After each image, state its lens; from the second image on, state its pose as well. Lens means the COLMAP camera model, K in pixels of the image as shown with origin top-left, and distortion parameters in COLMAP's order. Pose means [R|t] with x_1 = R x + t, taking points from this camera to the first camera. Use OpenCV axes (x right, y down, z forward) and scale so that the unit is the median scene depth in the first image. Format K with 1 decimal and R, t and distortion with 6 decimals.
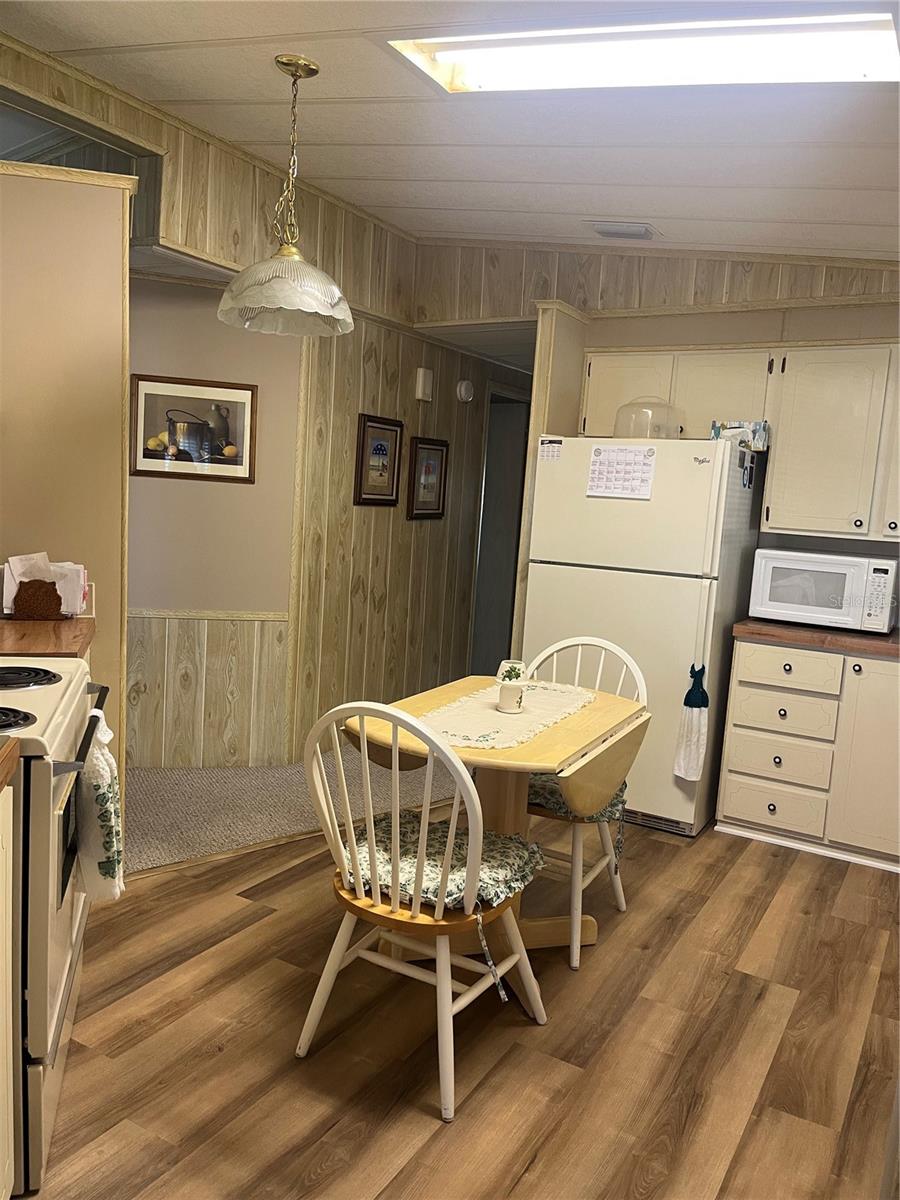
lens RADIAL K [[902.2, 0, 448.6], [0, 902.2, 607.6], [0, 0, 1]] dist [0.065175, -0.106035]
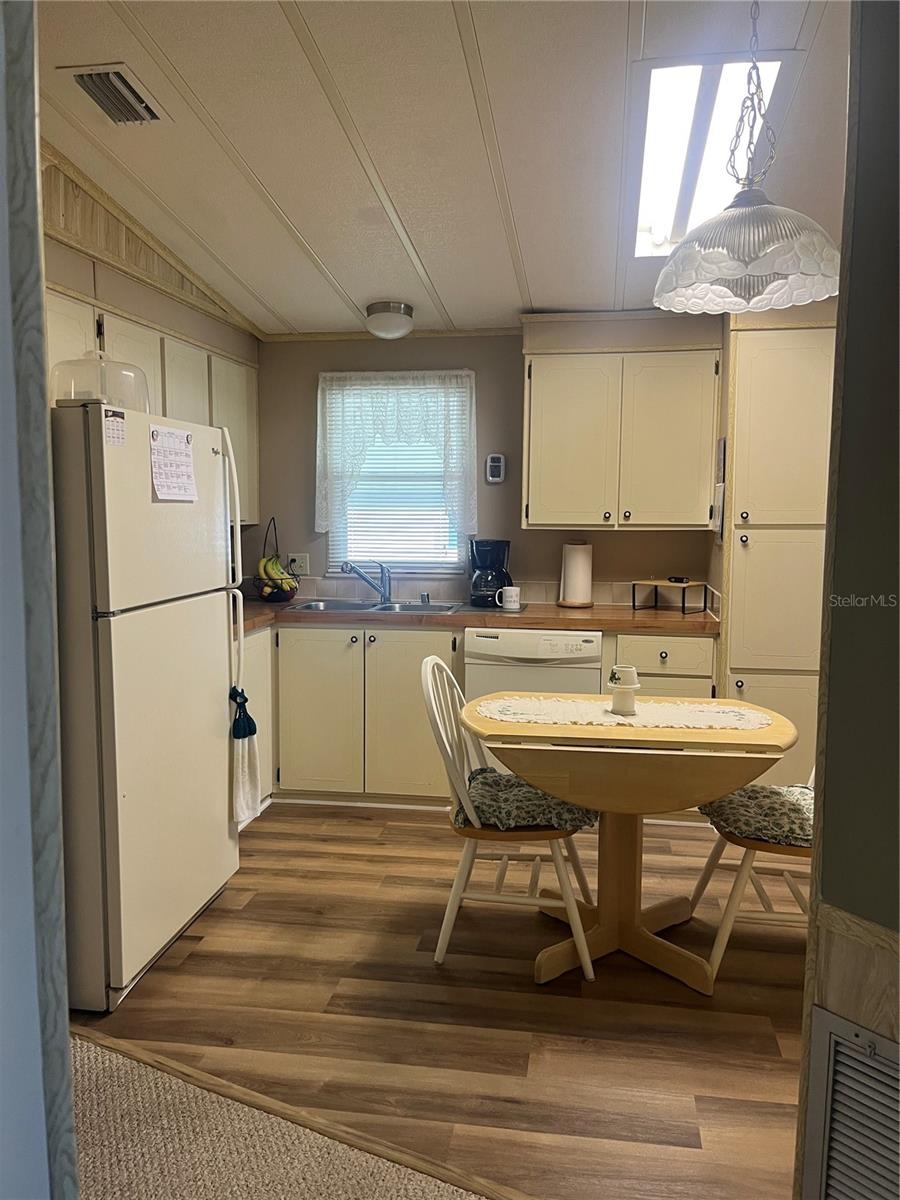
lens RADIAL K [[902.2, 0, 448.6], [0, 902.2, 607.6], [0, 0, 1]] dist [0.065175, -0.106035]
pose [[-0.347883, -0.166669, 0.922604, -0.633829], [0.092939, 0.973094, 0.210834, -0.192606], [-0.932920, 0.159091, -0.323033, 1.178326]]
